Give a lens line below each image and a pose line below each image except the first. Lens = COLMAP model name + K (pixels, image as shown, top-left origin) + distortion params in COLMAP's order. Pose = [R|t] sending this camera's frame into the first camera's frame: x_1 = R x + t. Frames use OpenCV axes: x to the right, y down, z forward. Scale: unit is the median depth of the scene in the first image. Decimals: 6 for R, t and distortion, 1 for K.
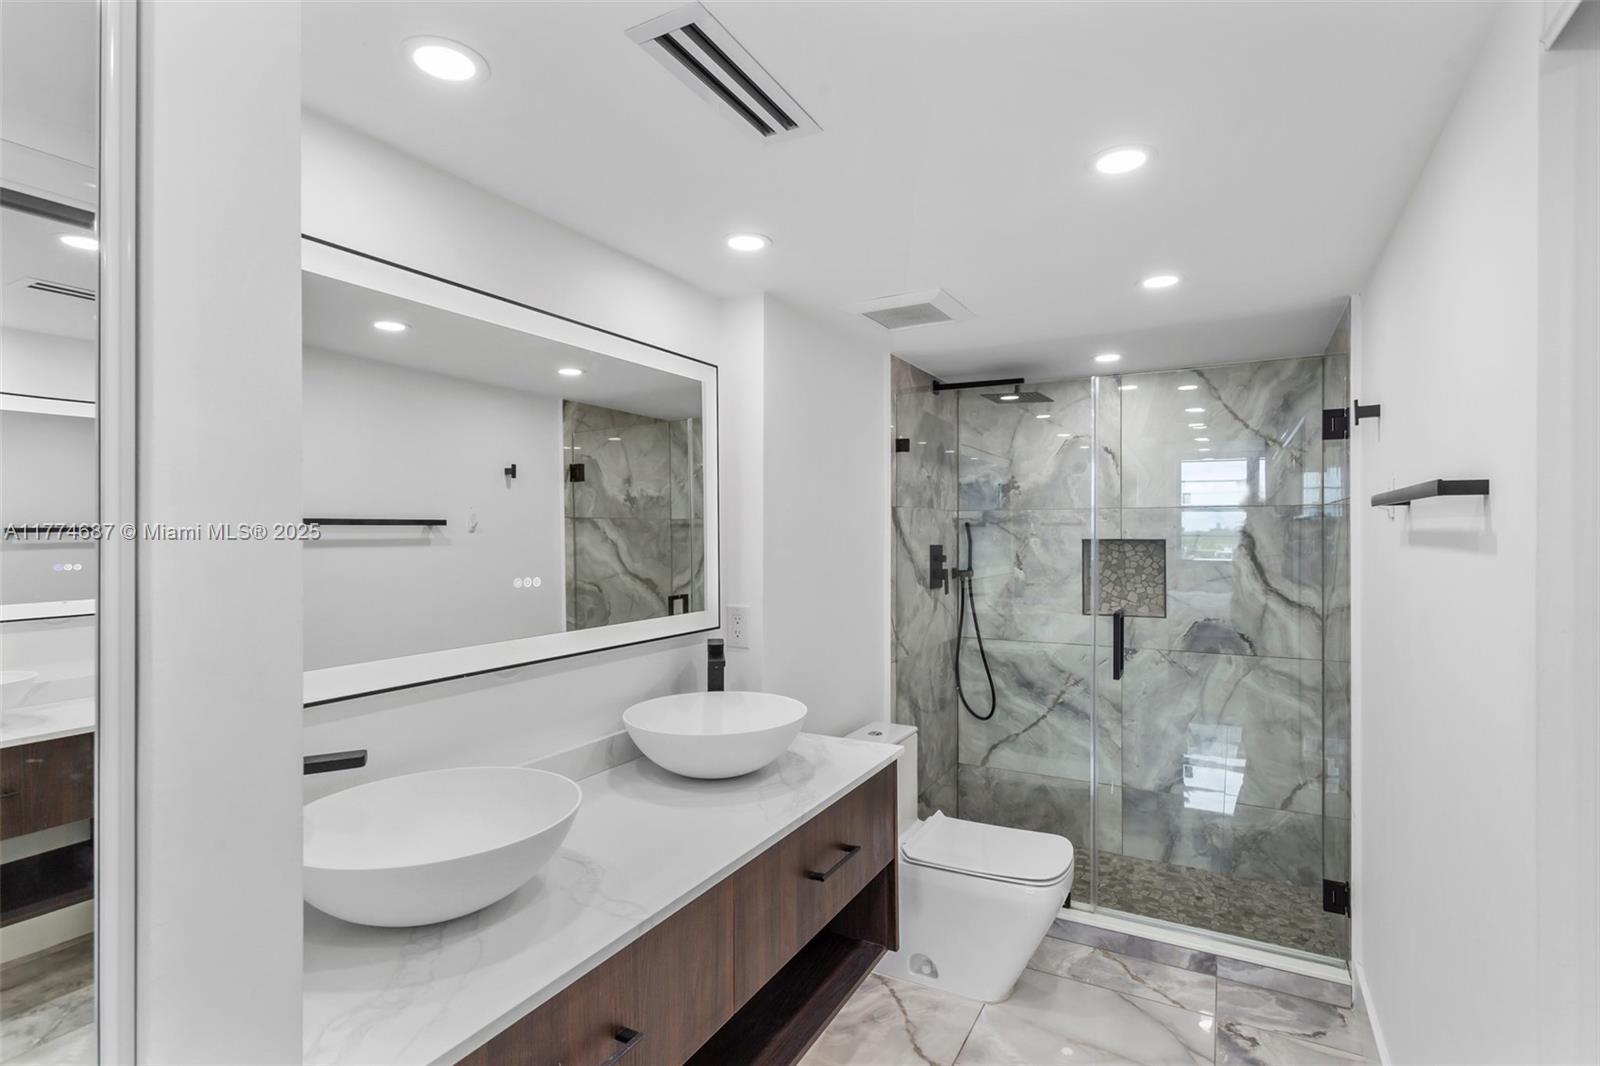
lens RADIAL K [[774.4, 0, 803.6], [0, 774.4, 530.4], [0, 0, 1]] dist [-0.000571, 0.004405]
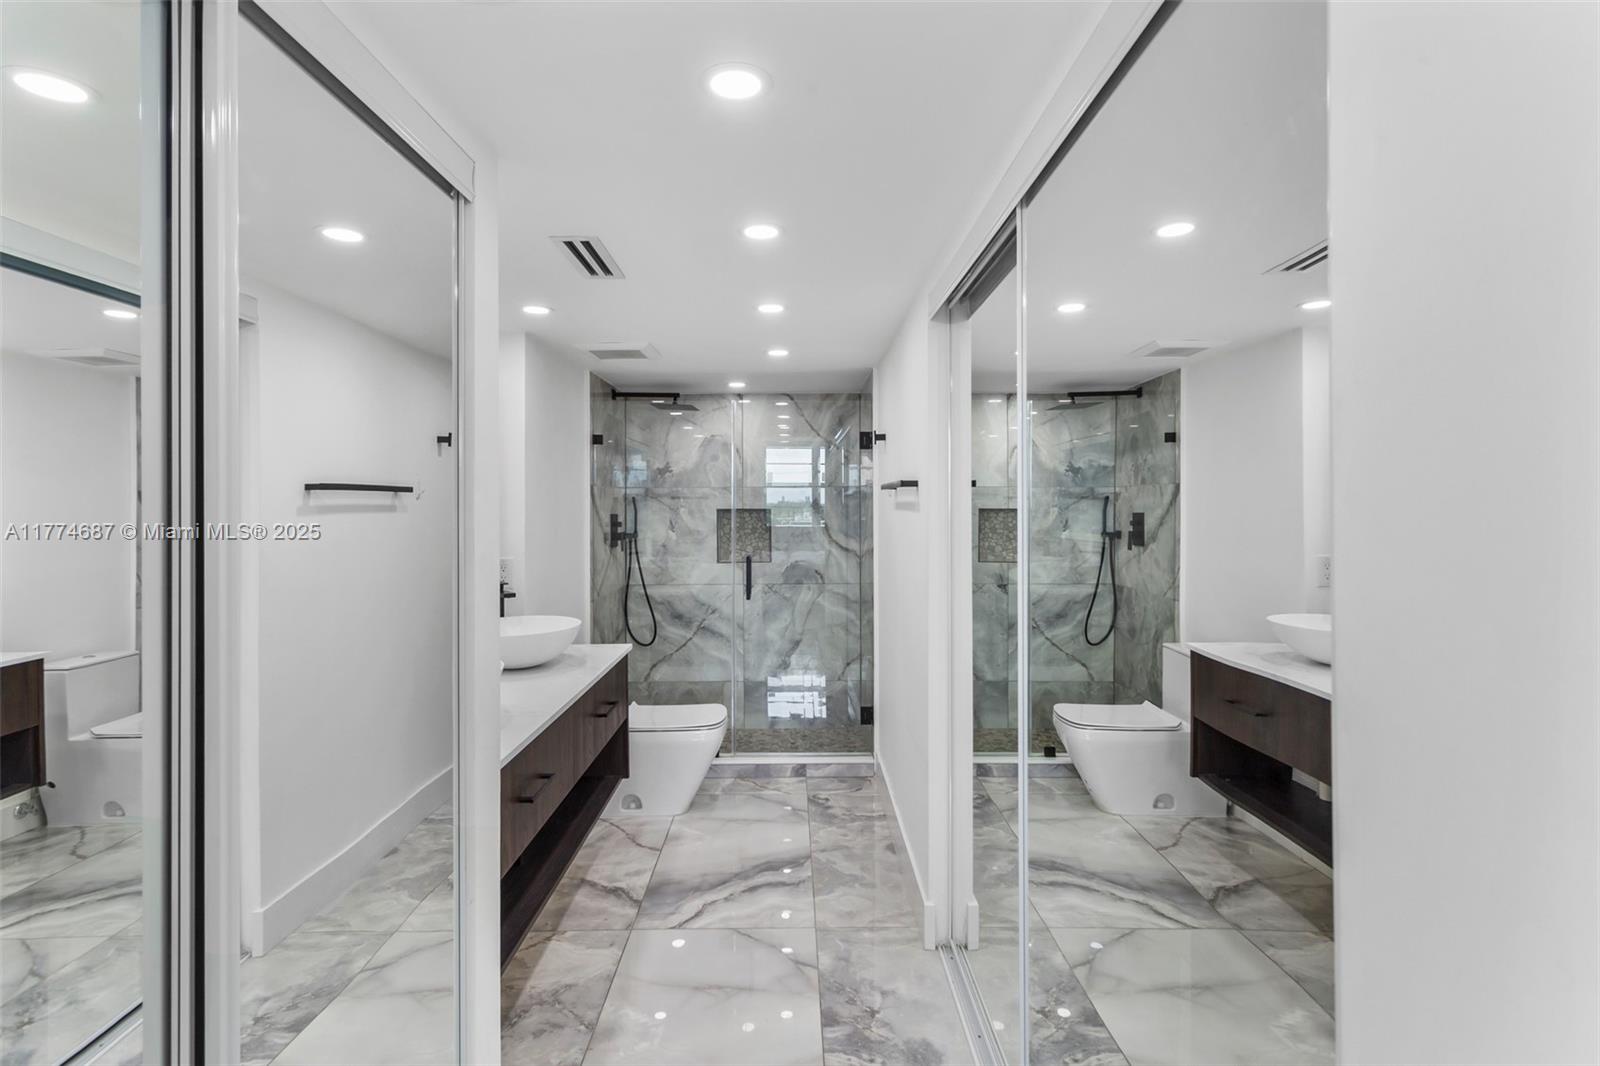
lens RADIAL K [[774.4, 0, 780.0], [0, 774.4, 506.3], [0, 0, 1]] dist [-0.000571, 0.004405]
pose [[0.883136, -0.005704, 0.469082, -0.229182], [0.003827, 0.999980, 0.004955, -0.000026], [-0.469101, -0.002581, 0.883141, -0.339970]]
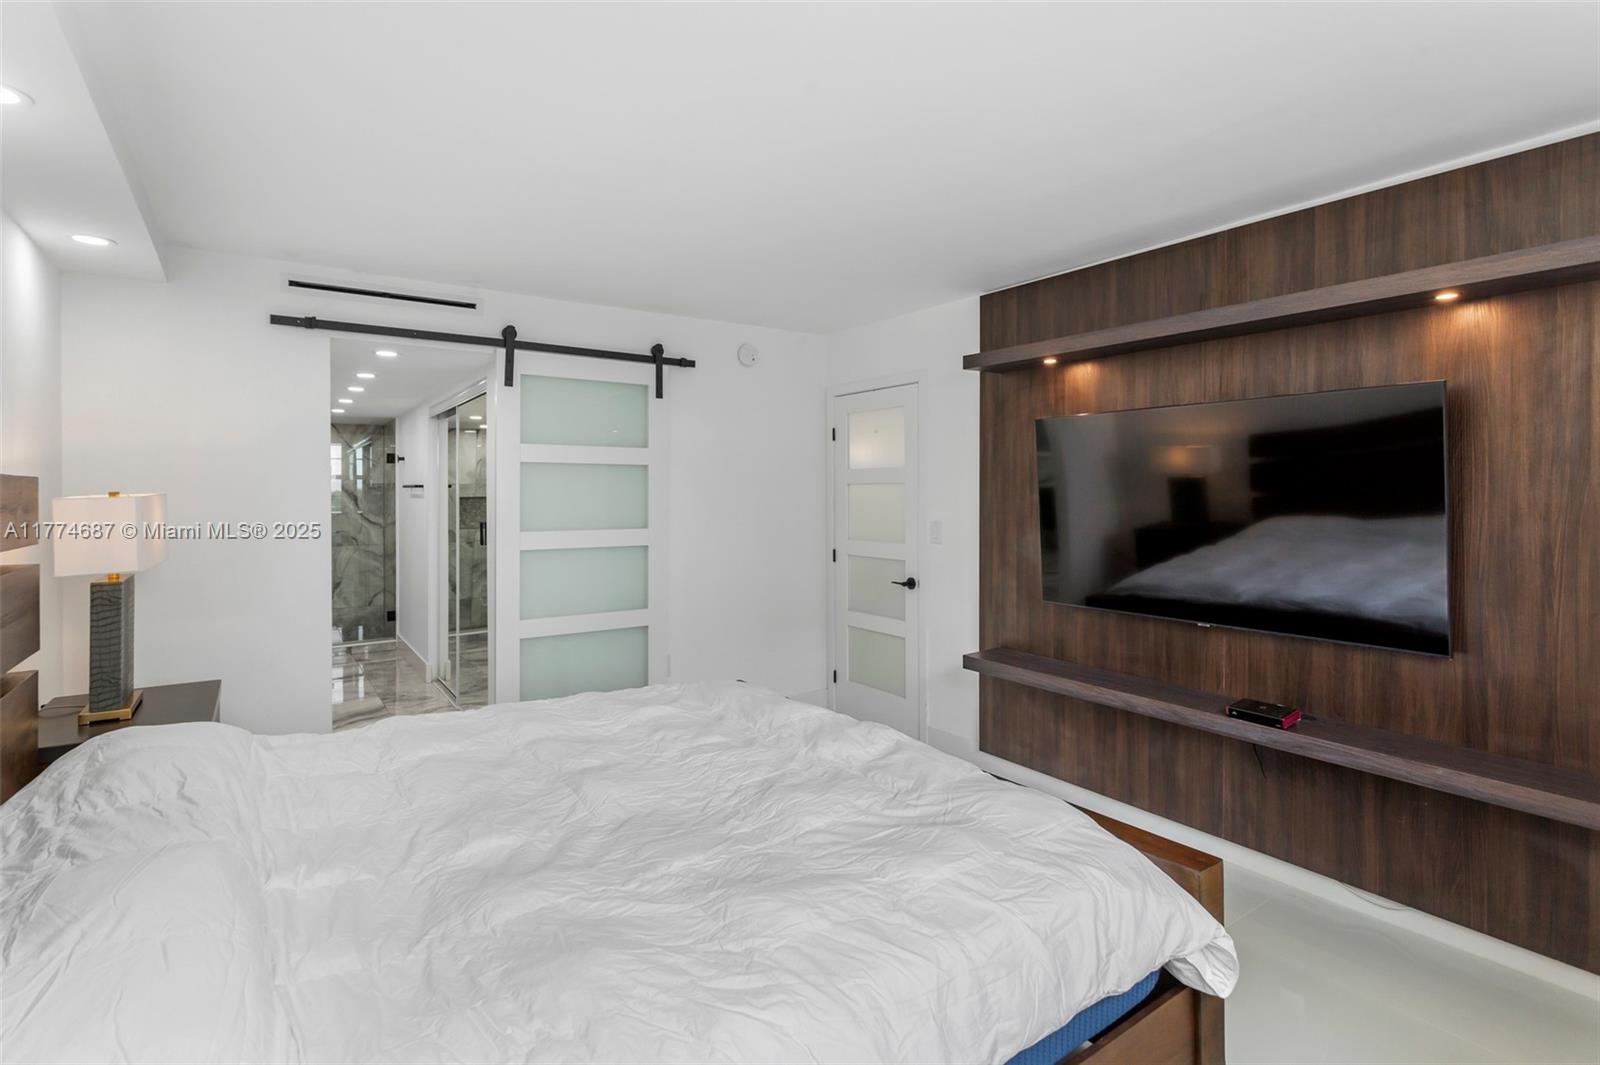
lens RADIAL K [[774.4, 0, 789.3], [0, 774.4, 494.5], [0, 0, 1]] dist [-0.000571, 0.004405]
pose [[0.447312, -0.005400, 0.894362, -1.031039], [0.001751, 0.999985, 0.005162, -0.006755], [-0.894376, -0.000743, 0.447315, -1.359542]]
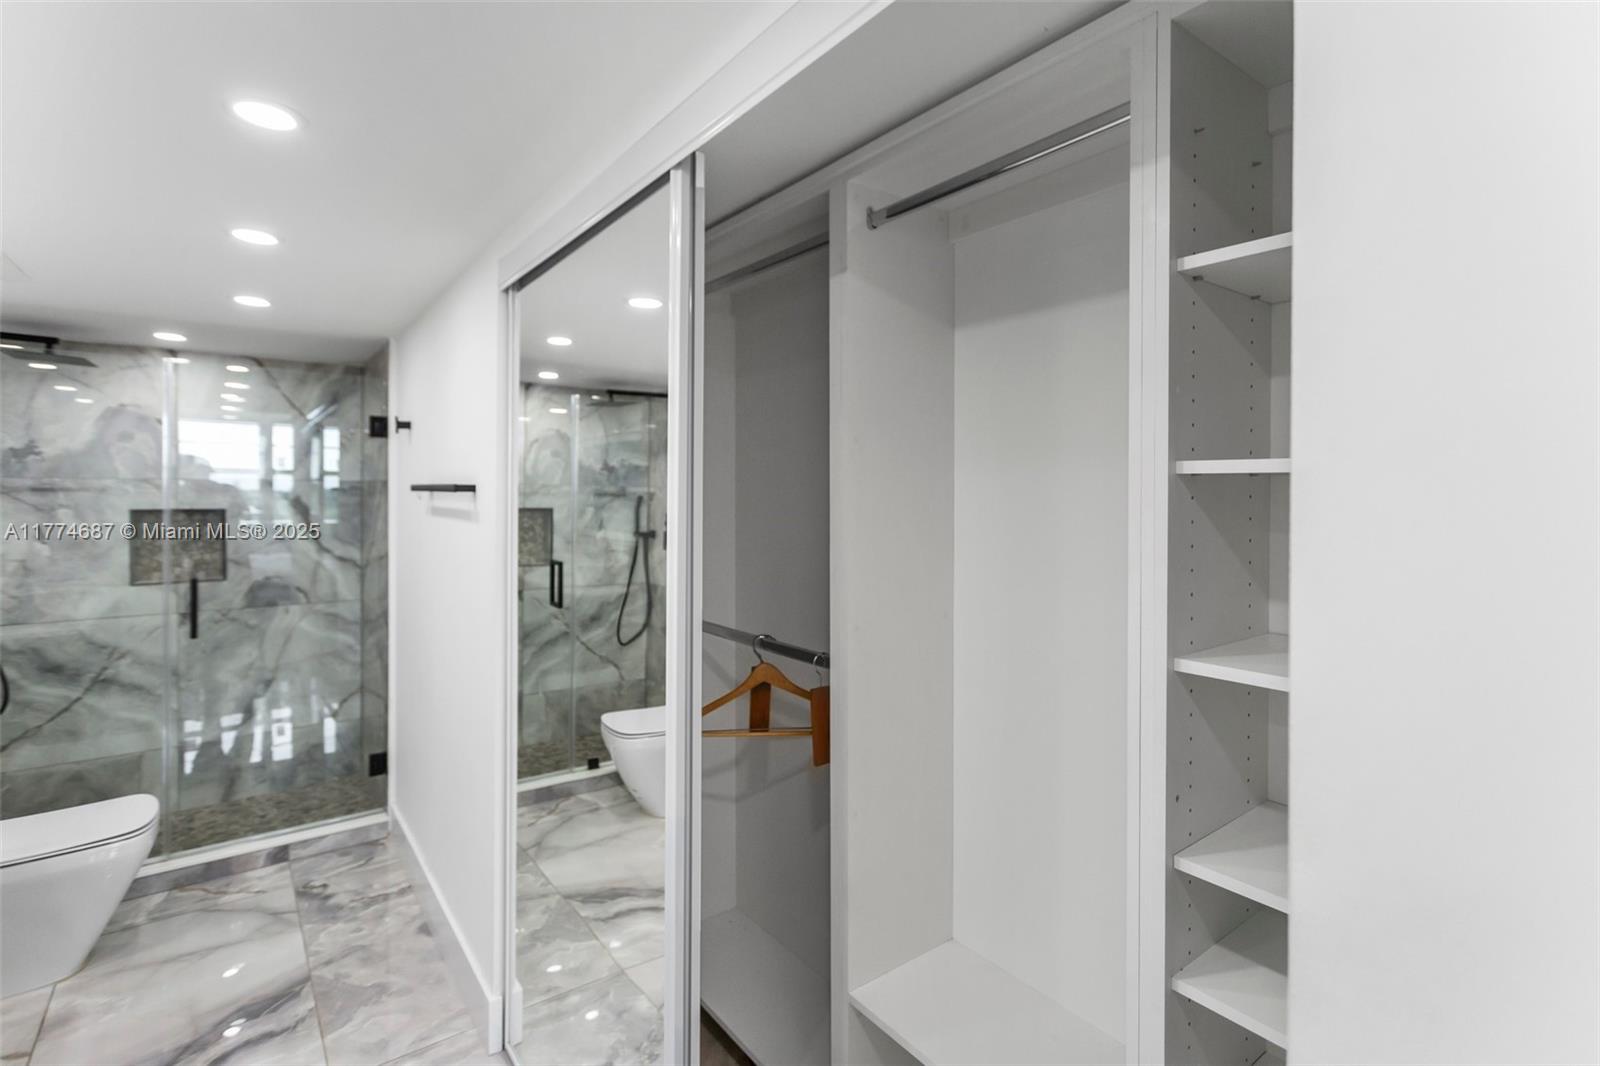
lens RADIAL K [[774.4, 0, 790.0], [0, 774.4, 504.6], [0, 0, 1]] dist [-0.000571, 0.004405]
pose [[0.422992, -0.010086, 0.906077, -0.209177], [-0.006620, 0.999877, 0.014221, -0.016817], [-0.906109, -0.012014, 0.422873, -0.208498]]
